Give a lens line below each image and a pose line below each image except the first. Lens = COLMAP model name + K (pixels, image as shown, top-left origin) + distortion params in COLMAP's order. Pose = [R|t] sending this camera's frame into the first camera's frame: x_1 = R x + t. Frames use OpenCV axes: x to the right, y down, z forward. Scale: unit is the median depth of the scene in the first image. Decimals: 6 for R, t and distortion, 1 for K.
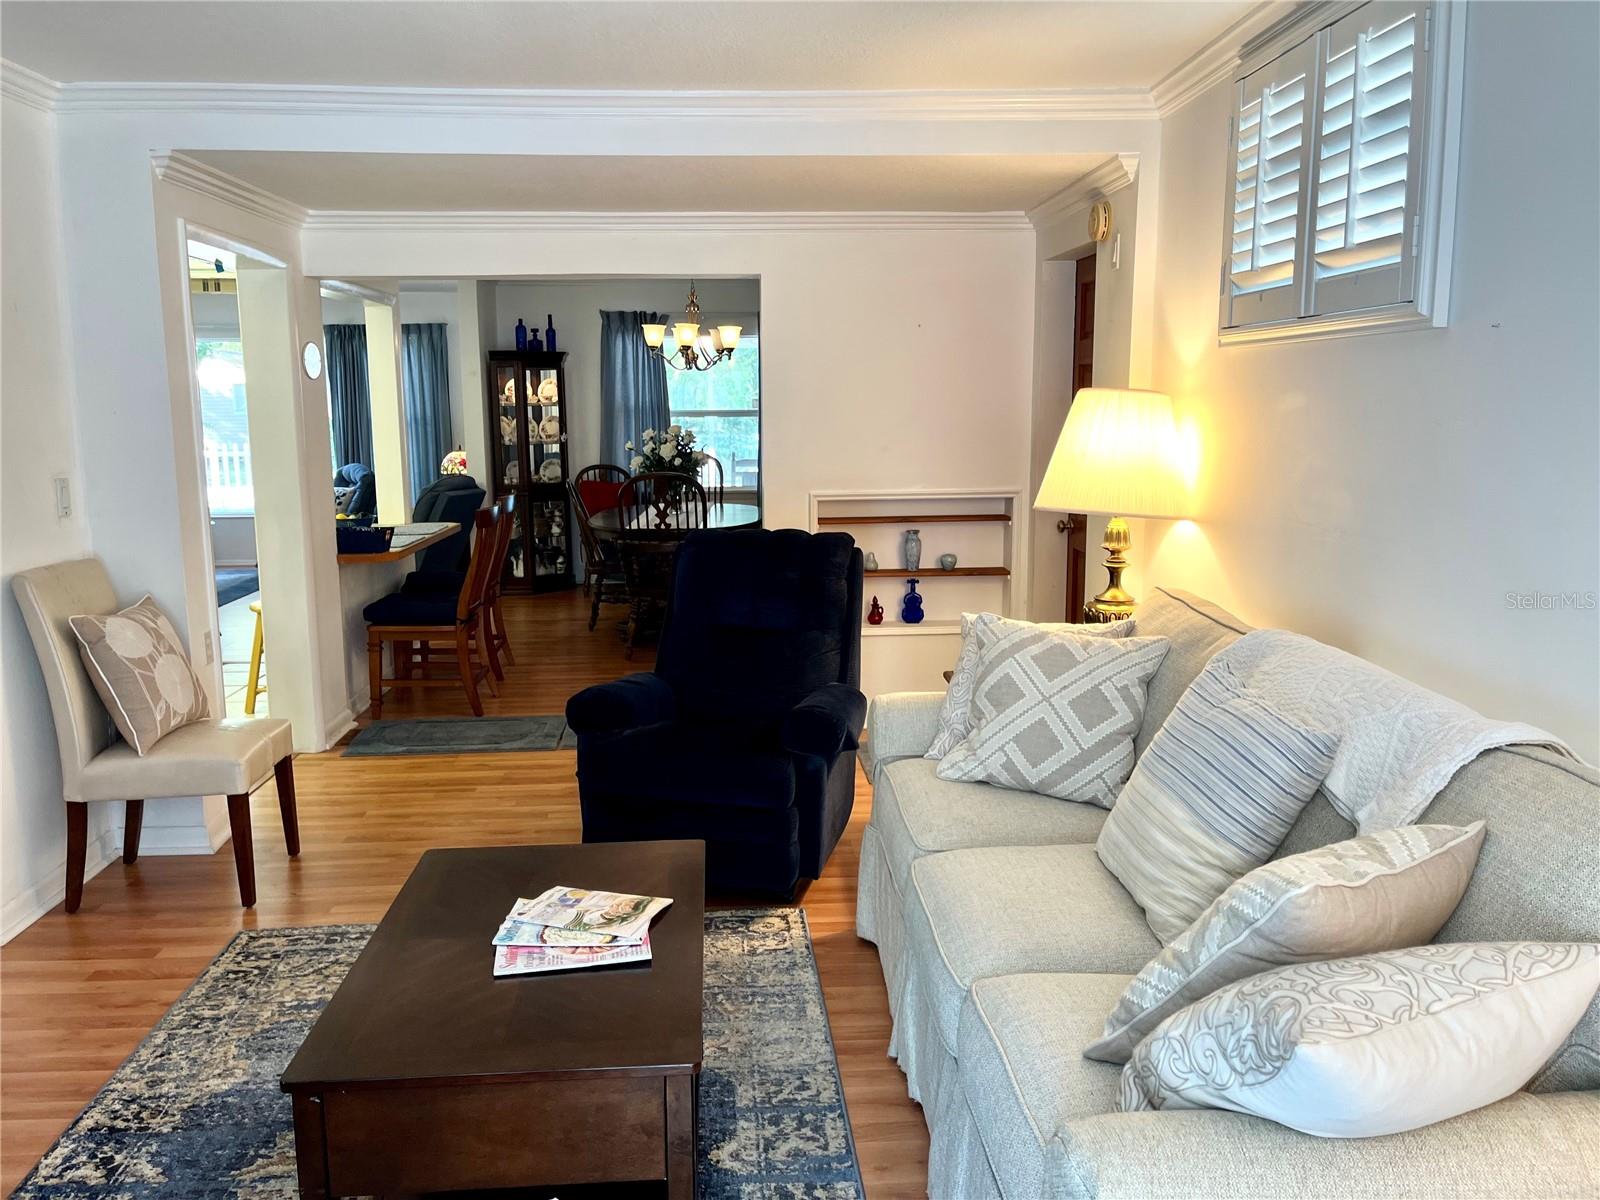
lens RADIAL K [[1207.7, 0, 794.9], [0, 1207.7, 591.1], [0, 0, 1]] dist [0.074638, -0.103397]
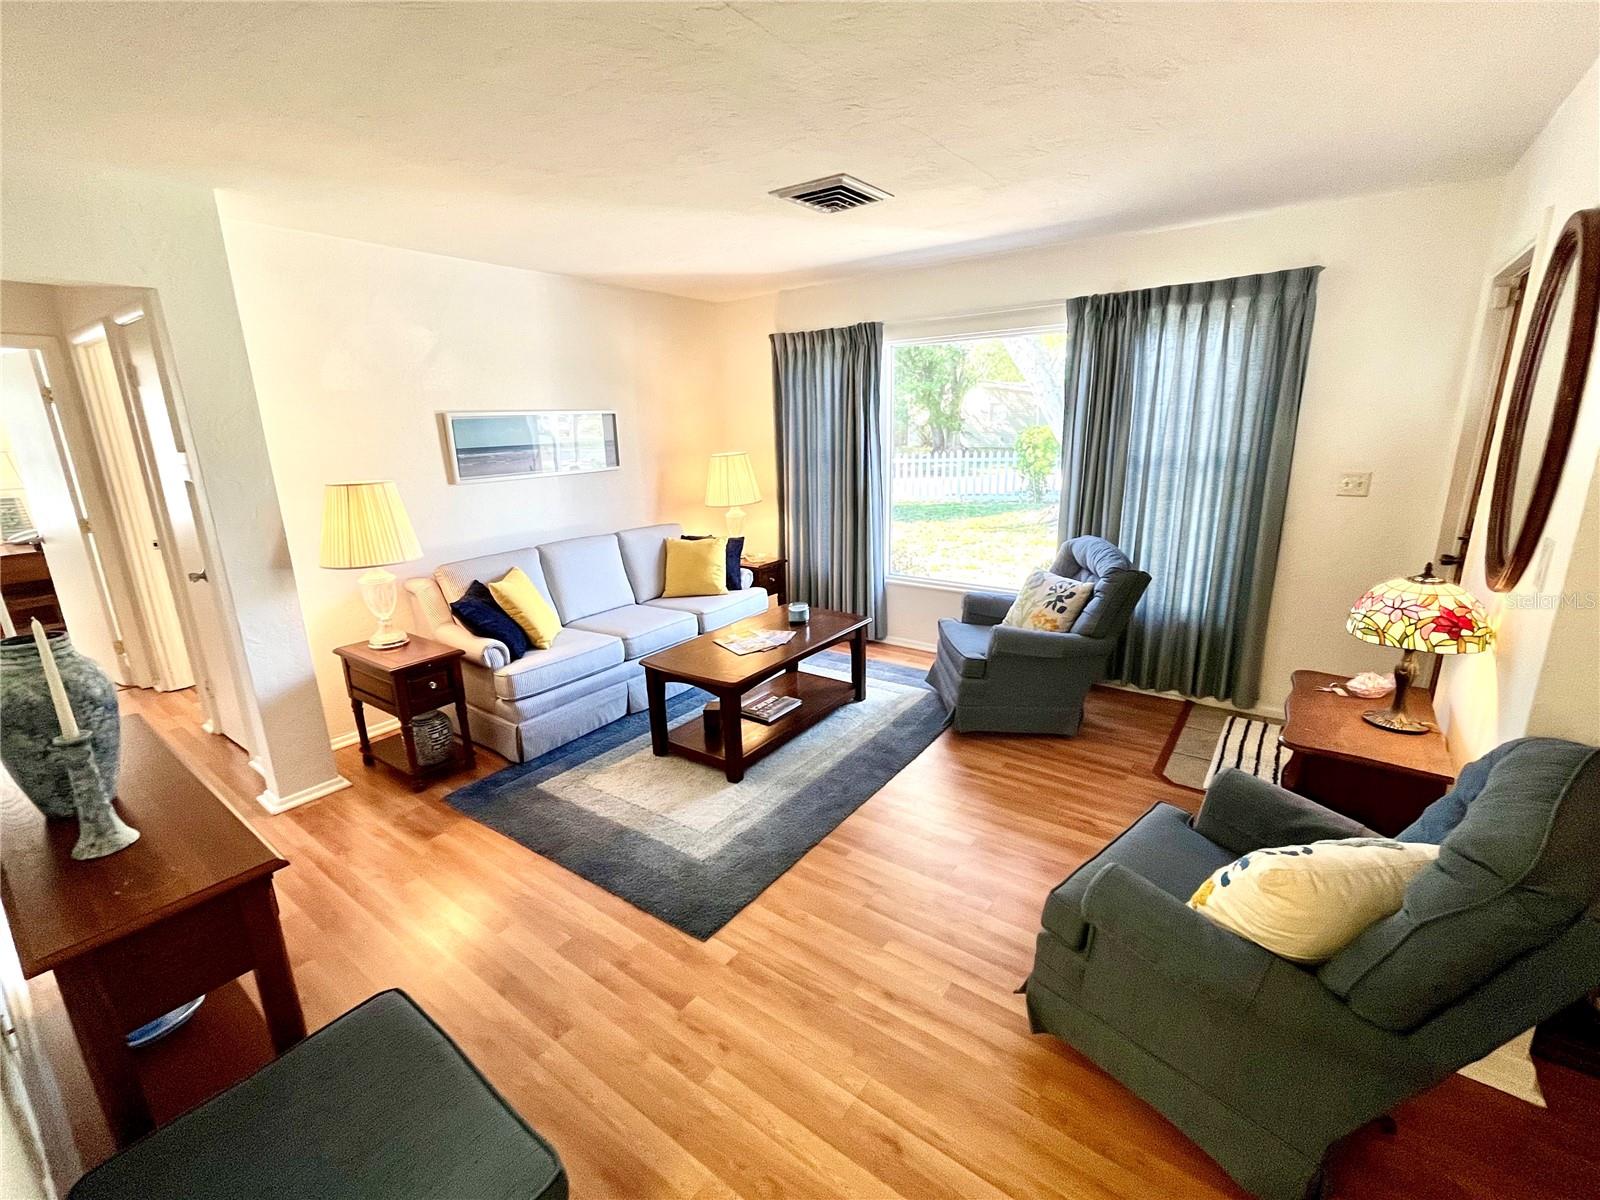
lens RADIAL K [[690.9, 0, 800.0], [0, 690.9, 600.0], [0, 0, 1]] dist [-0.002216, -0.000195]
pose [[0.768405, 0.149799, -0.622186, -0.567069], [-0.080845, 0.987152, 0.137825, -0.238613], [0.634837, -0.055605, 0.770642, 1.426737]]
